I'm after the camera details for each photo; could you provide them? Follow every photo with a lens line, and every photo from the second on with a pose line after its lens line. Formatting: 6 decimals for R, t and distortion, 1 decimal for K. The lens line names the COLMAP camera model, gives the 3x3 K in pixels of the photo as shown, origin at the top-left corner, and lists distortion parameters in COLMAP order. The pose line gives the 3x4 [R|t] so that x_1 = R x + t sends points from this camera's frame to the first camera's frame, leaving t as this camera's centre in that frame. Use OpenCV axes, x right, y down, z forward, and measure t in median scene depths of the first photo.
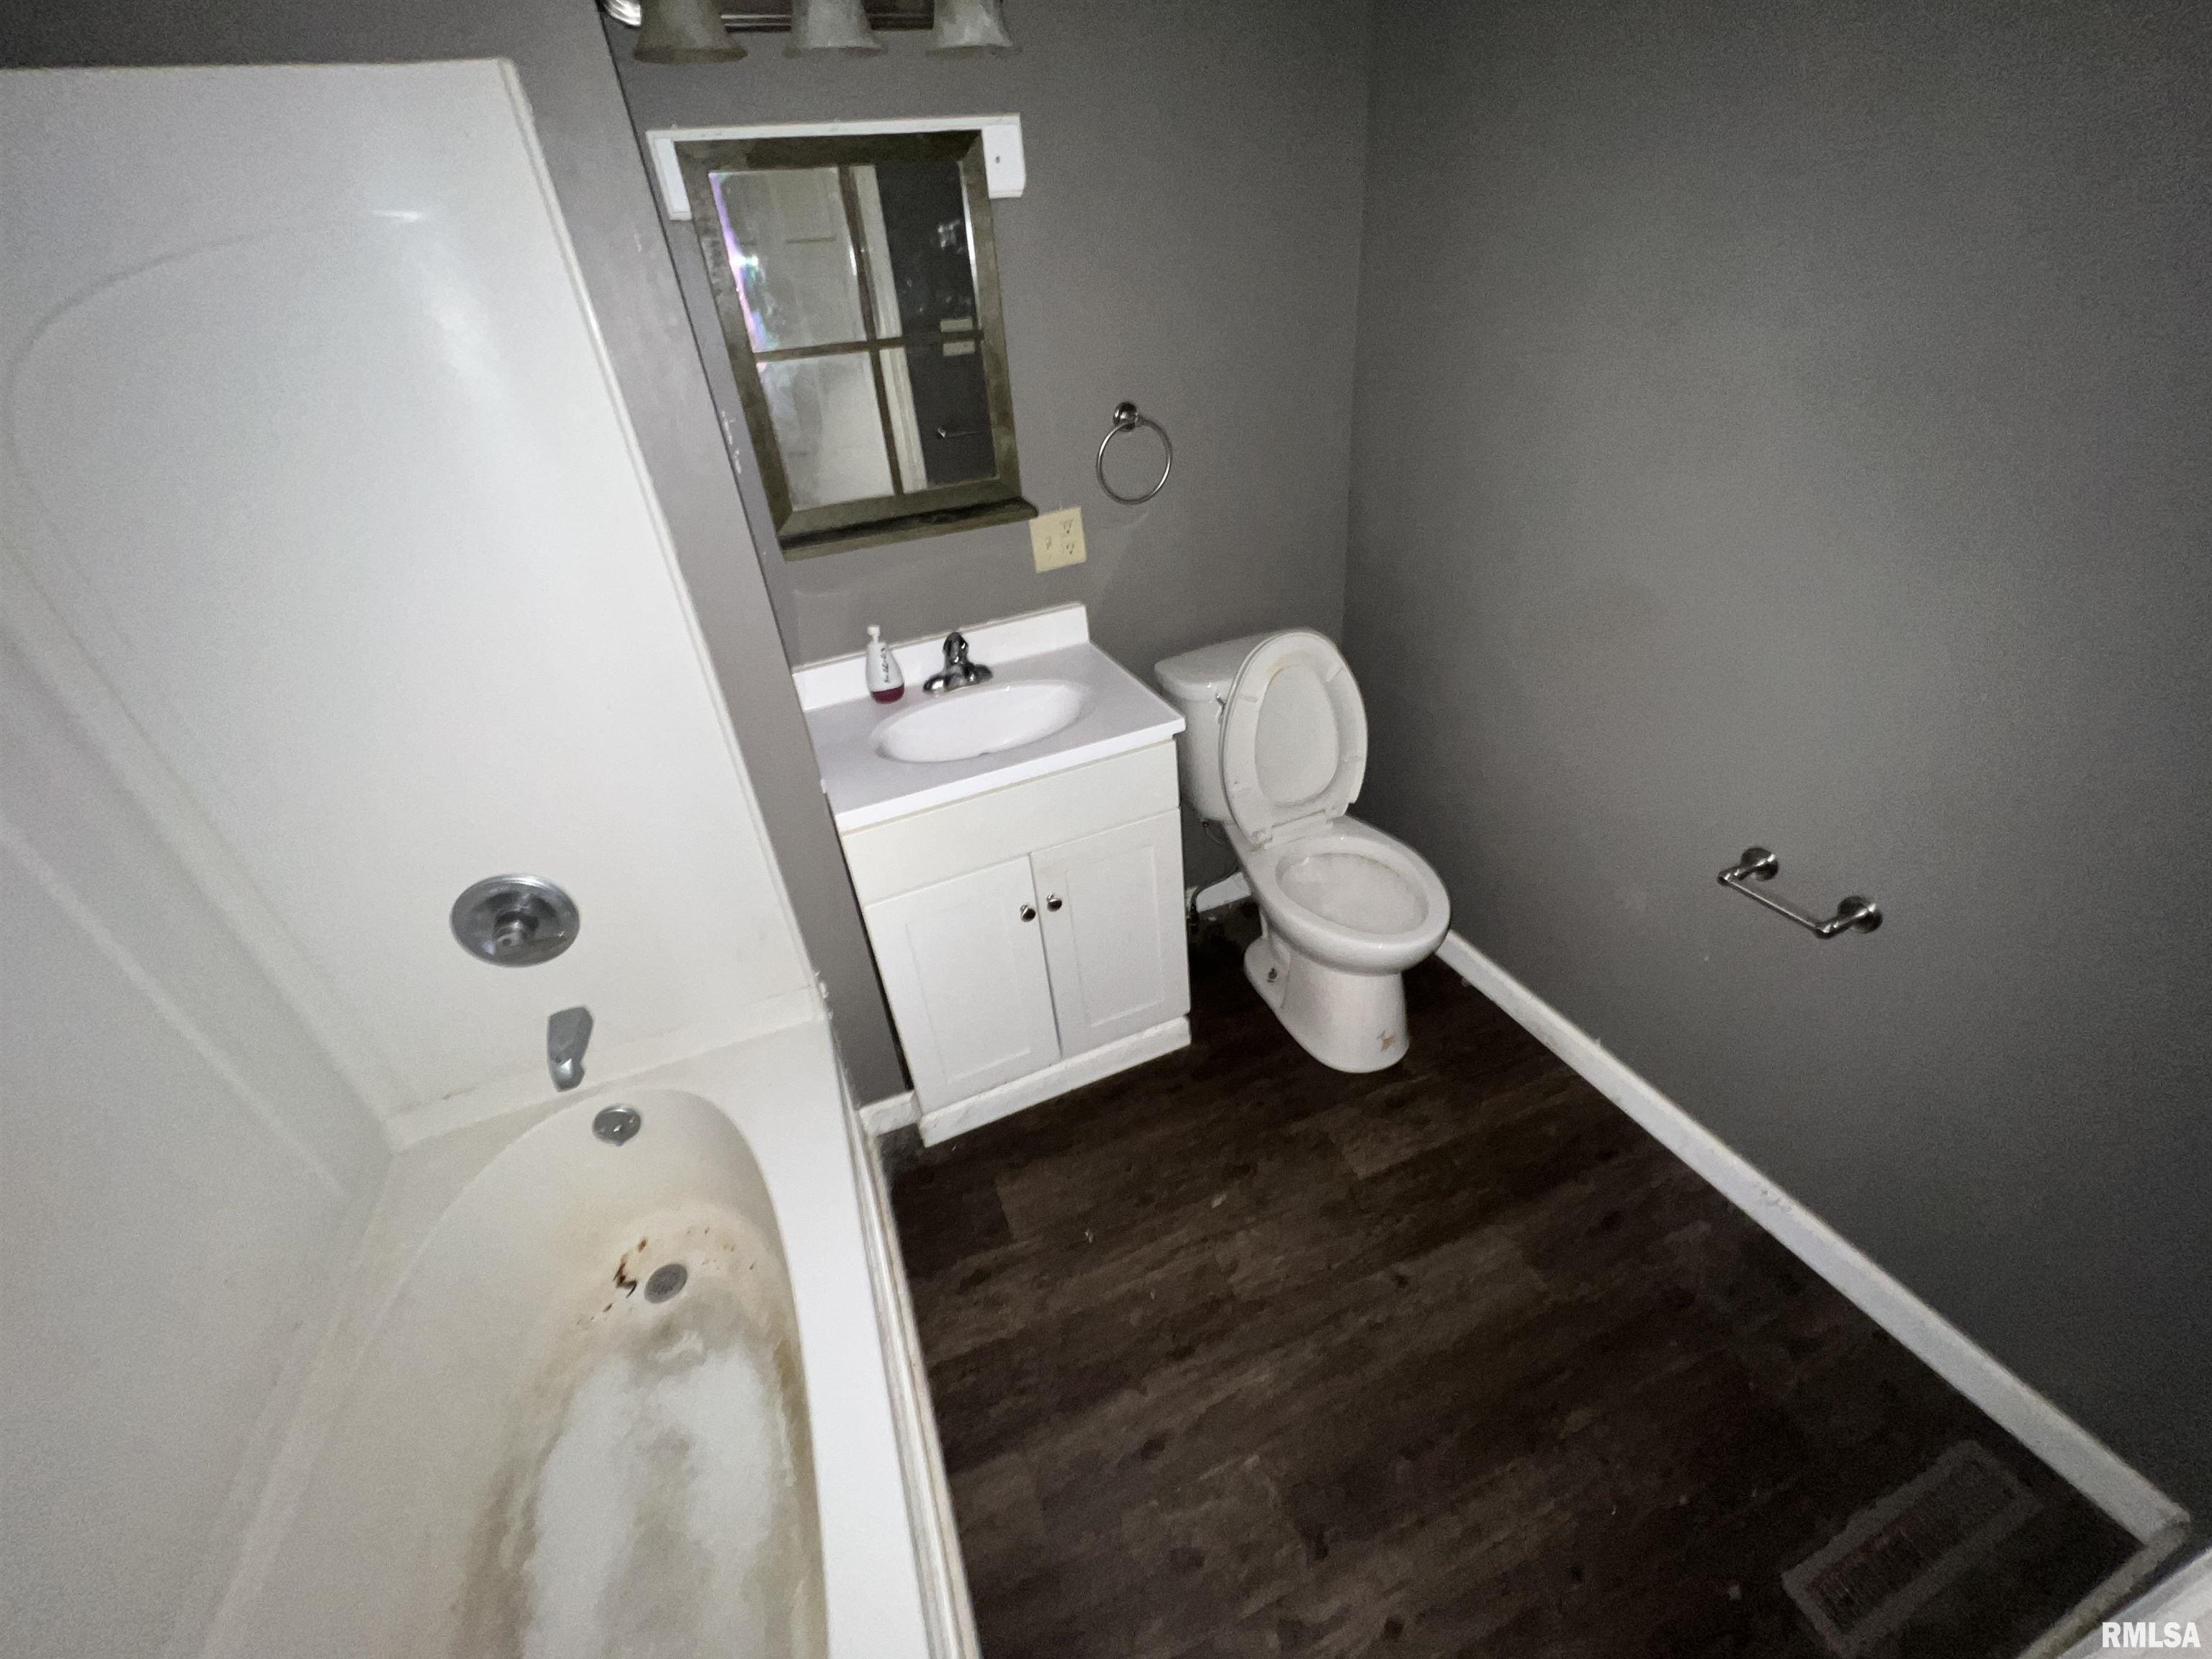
lens RADIAL K [[886.5, 0, 1101.9], [0, 886.5, 826.2], [0, 0, 1]] dist [-0.001985, 0.000227]
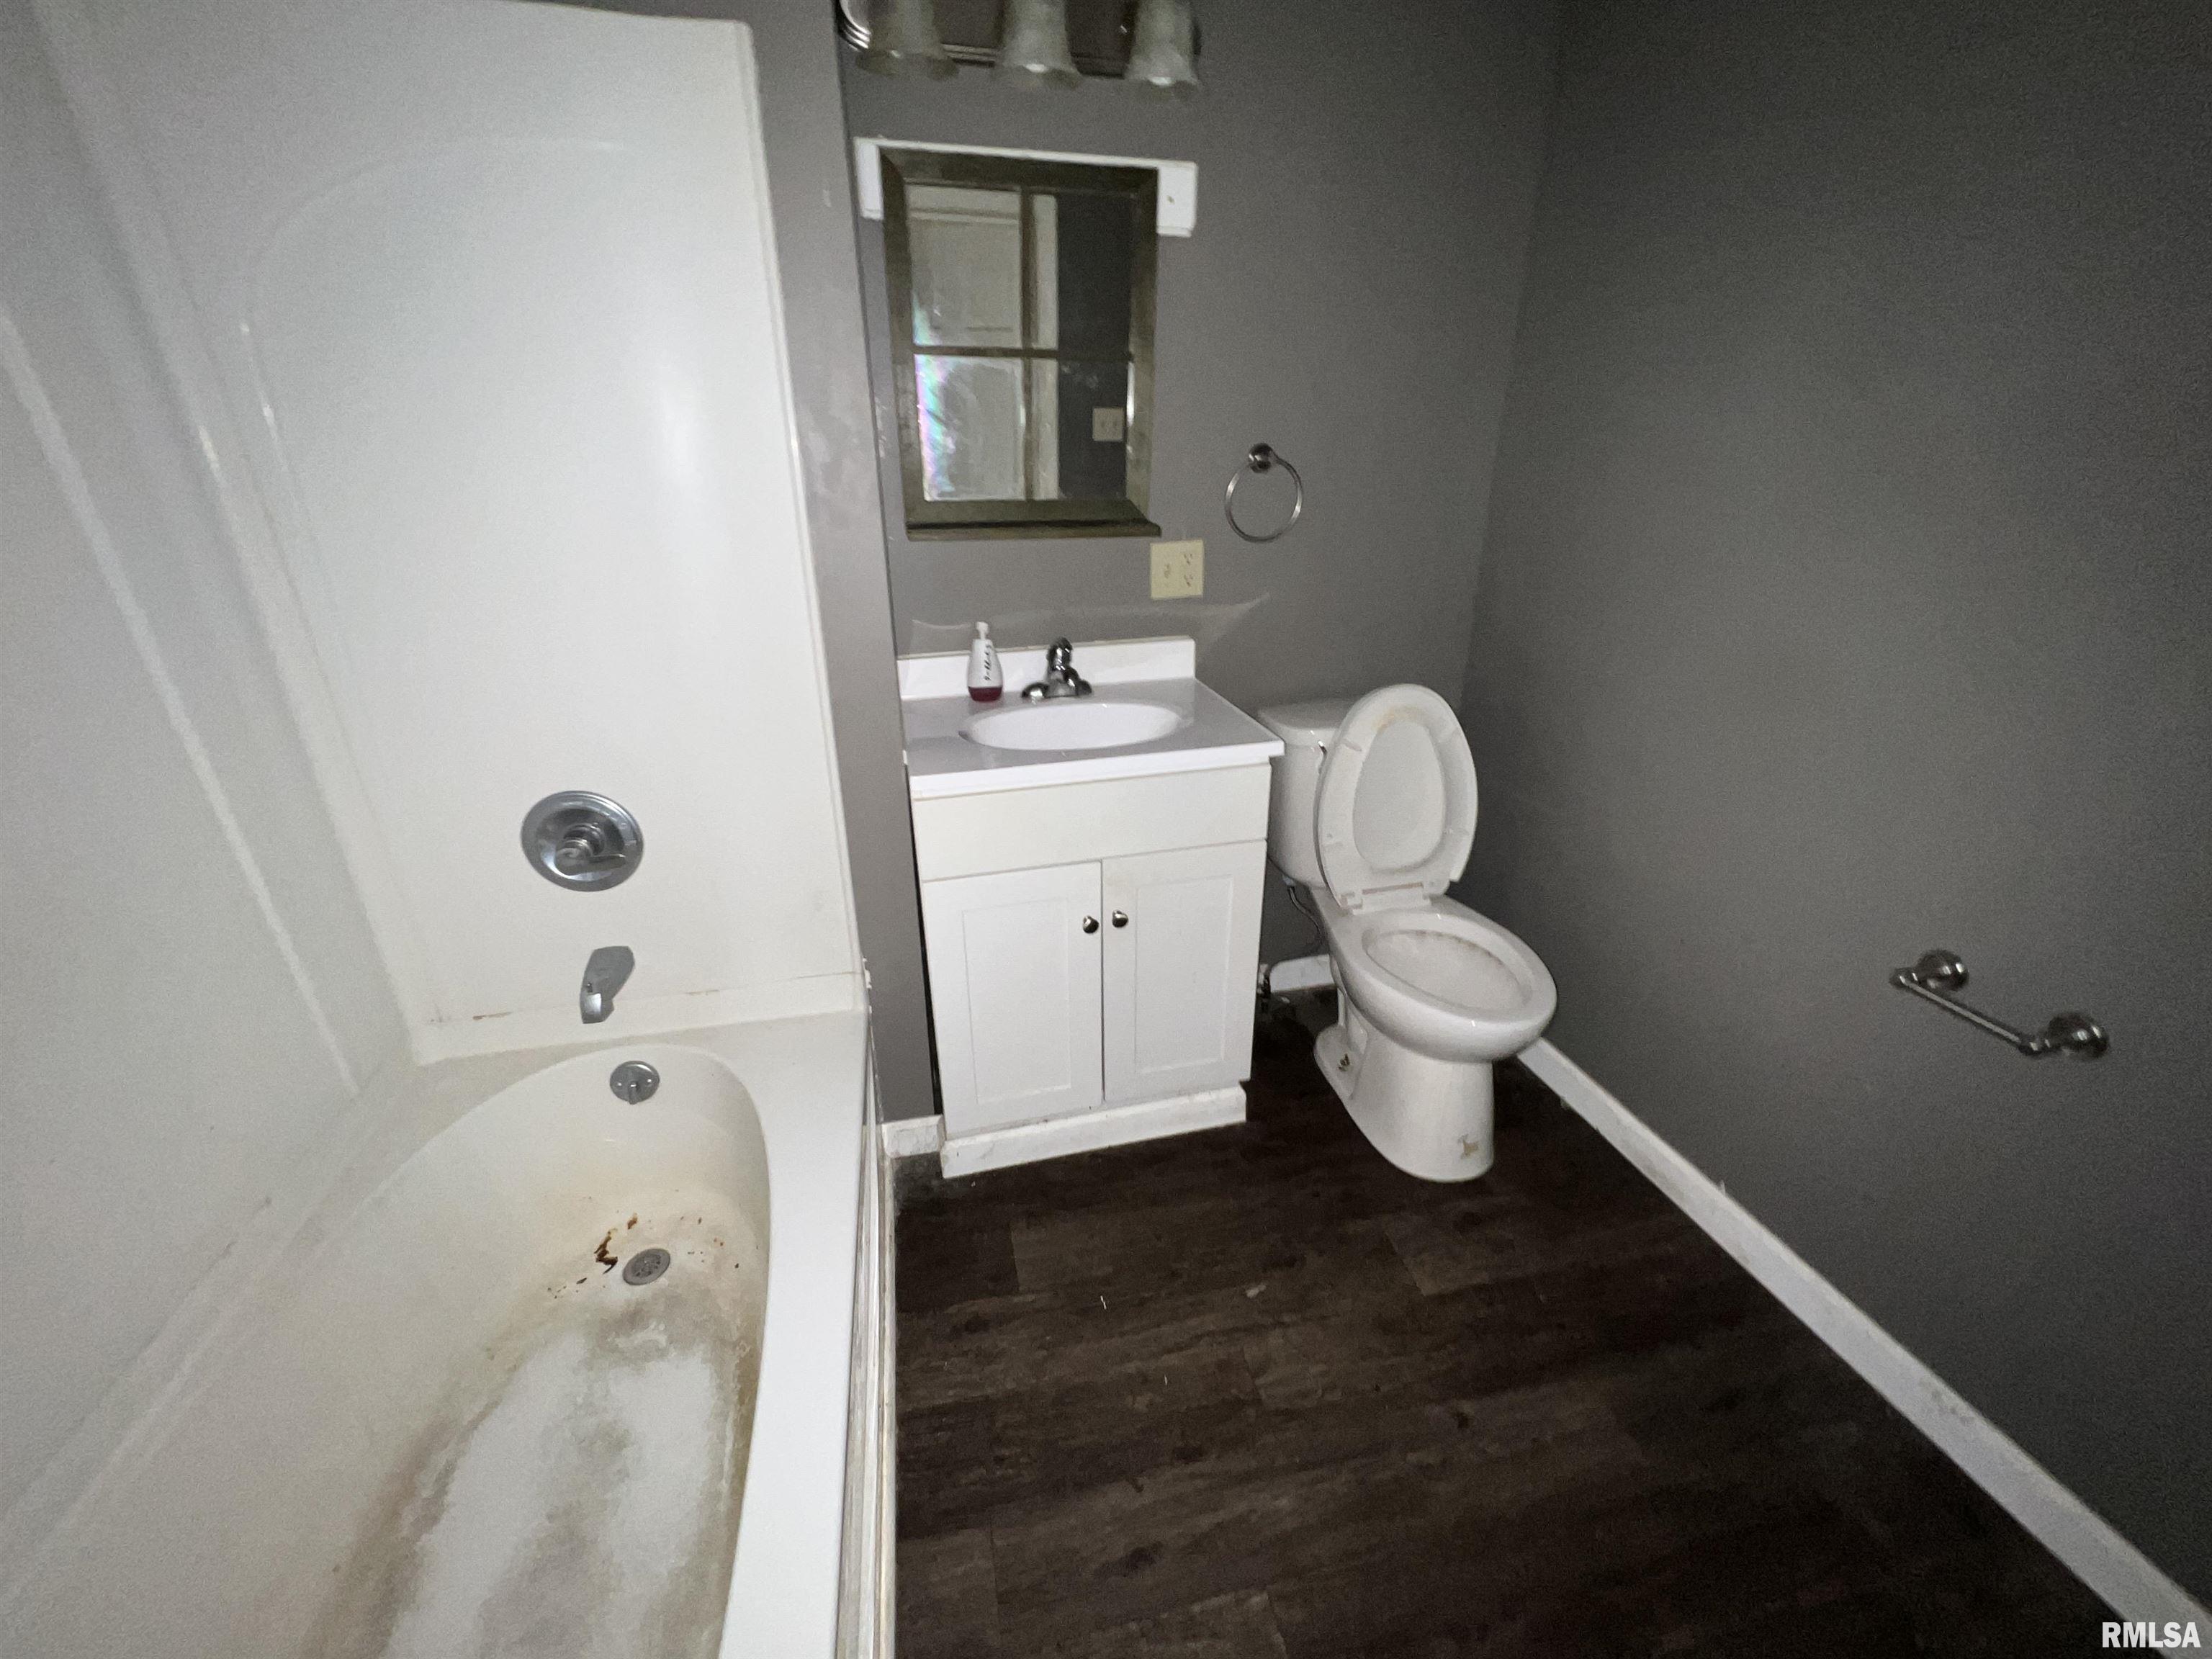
lens RADIAL K [[886.5, 0, 1101.9], [0, 886.5, 826.2], [0, 0, 1]] dist [-0.001985, 0.000227]
pose [[0.985052, 0.135962, -0.105770, 0.012909], [-0.149796, 0.979284, -0.136247, 0.118090], [0.085055, 0.150054, 0.985012, 0.058318]]
